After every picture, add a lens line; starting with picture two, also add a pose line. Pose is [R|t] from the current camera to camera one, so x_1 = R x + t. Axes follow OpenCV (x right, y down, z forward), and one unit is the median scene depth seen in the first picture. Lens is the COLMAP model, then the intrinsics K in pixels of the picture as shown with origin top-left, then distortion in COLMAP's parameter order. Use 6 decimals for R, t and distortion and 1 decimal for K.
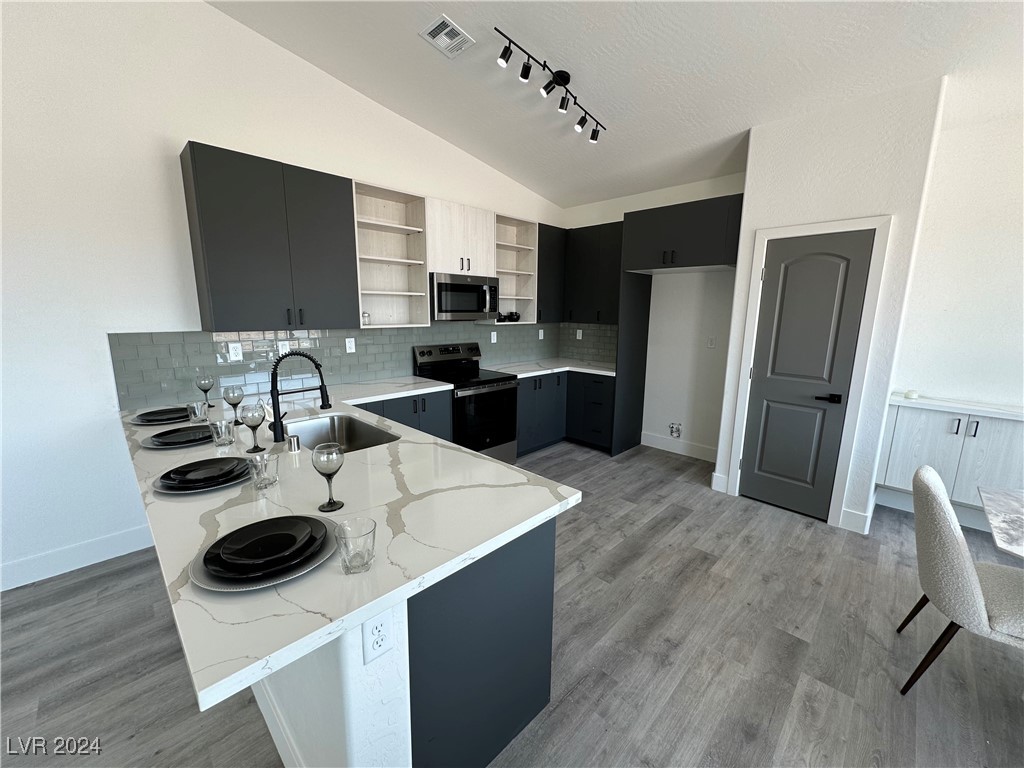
lens RADIAL K [[406.9, 0, 515.0], [0, 406.9, 383.8], [0, 0, 1]] dist [0.000337, -0.000101]
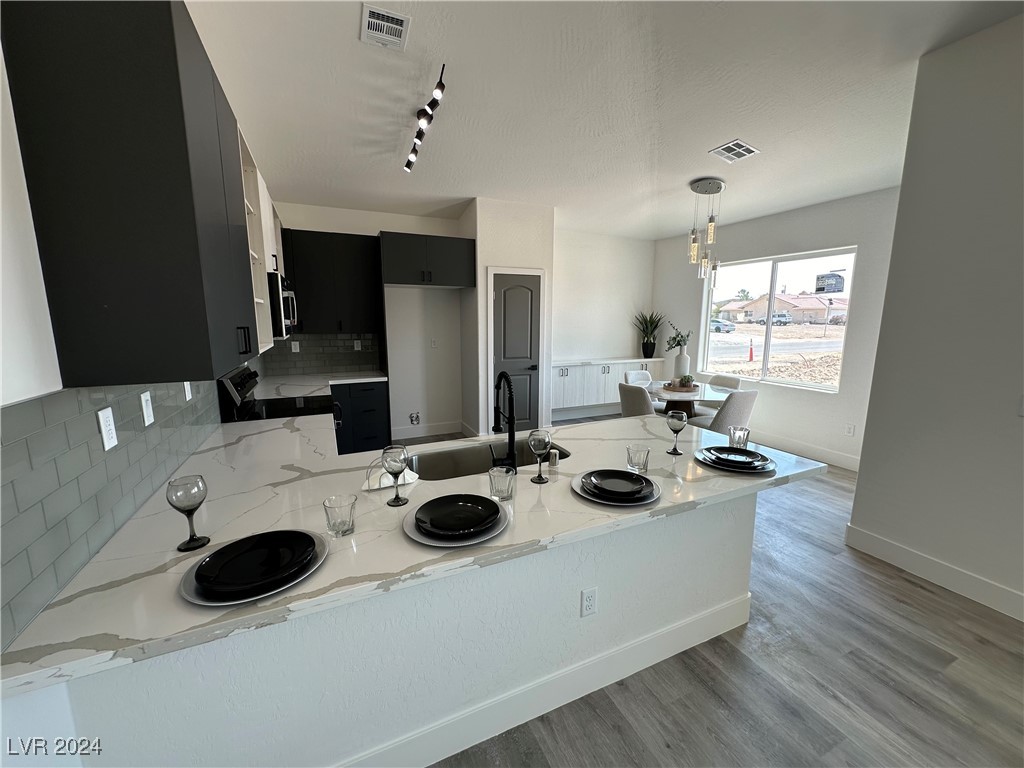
lens RADIAL K [[406.9, 0, 513.0], [0, 406.9, 382.8], [0, 0, 1]] dist [0.000337, -0.000101]
pose [[0.356496, -0.157969, 0.920846, -0.741969], [0.171080, 0.979975, 0.101881, -0.077999], [-0.918500, 0.121218, 0.376382, 0.345585]]
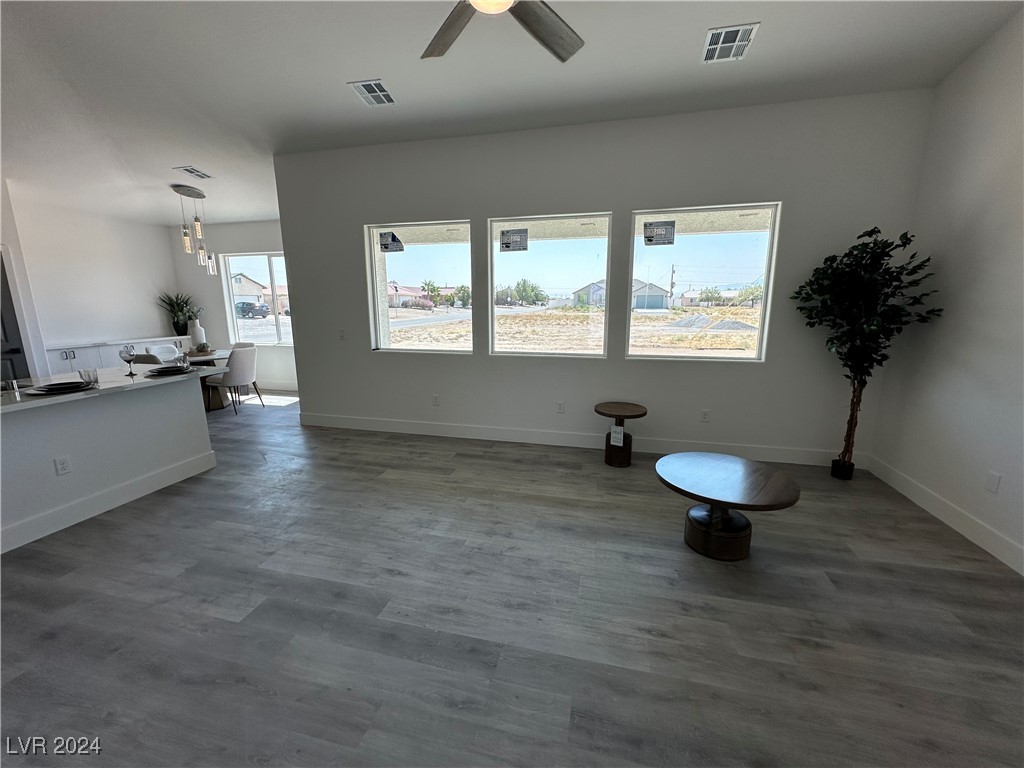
lens RADIAL K [[406.9, 0, 513.9], [0, 406.9, 384.8], [0, 0, 1]] dist [0.000337, -0.000101]
pose [[-0.510150, -0.178446, 0.841370, -1.362041], [0.155616, 0.942945, 0.294344, -0.004240], [-0.845890, 0.281091, -0.453274, 0.062226]]
